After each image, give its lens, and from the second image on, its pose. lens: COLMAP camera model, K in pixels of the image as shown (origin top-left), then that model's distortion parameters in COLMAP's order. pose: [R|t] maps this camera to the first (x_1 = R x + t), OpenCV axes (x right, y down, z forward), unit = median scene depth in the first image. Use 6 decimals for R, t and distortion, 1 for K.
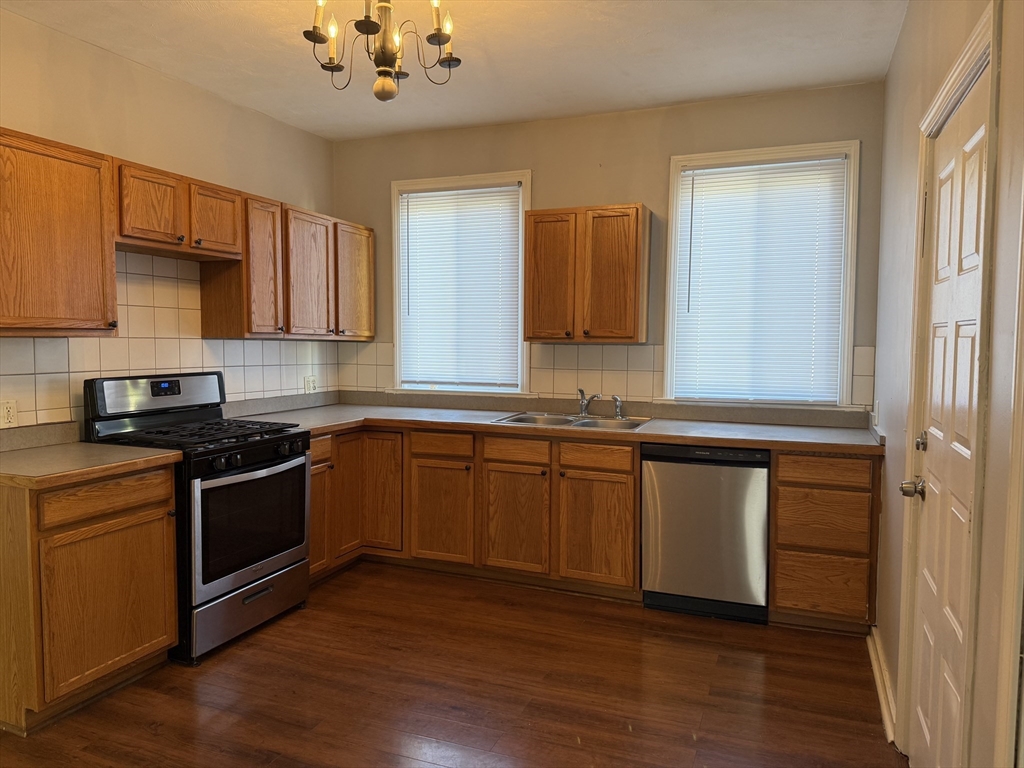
lens RADIAL K [[719.0, 0, 515.5], [0, 719.0, 373.9], [0, 0, 1]] dist [0.126805, -0.156046]
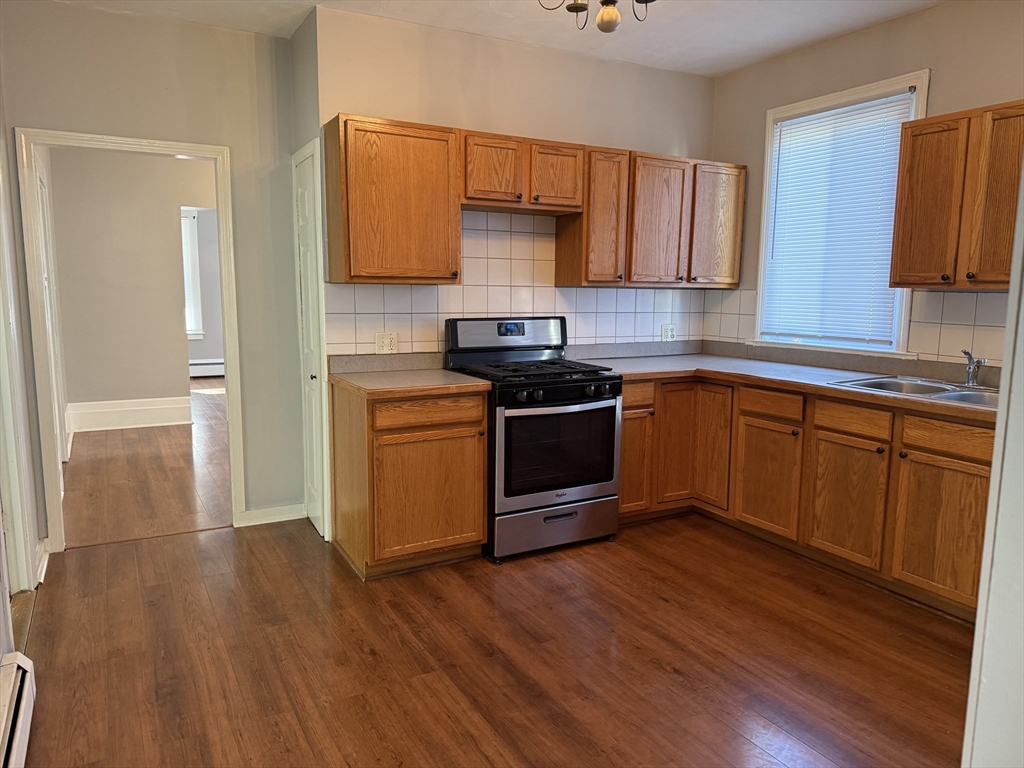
lens RADIAL K [[722.8, 0, 517.0], [0, 722.8, 382.4], [0, 0, 1]] dist [0.124749, -0.171981]
pose [[0.780106, 0.082581, -0.620173, 0.231570], [-0.034499, 0.995420, 0.089153, 0.000947], [0.624696, -0.048153, 0.779382, 0.098850]]
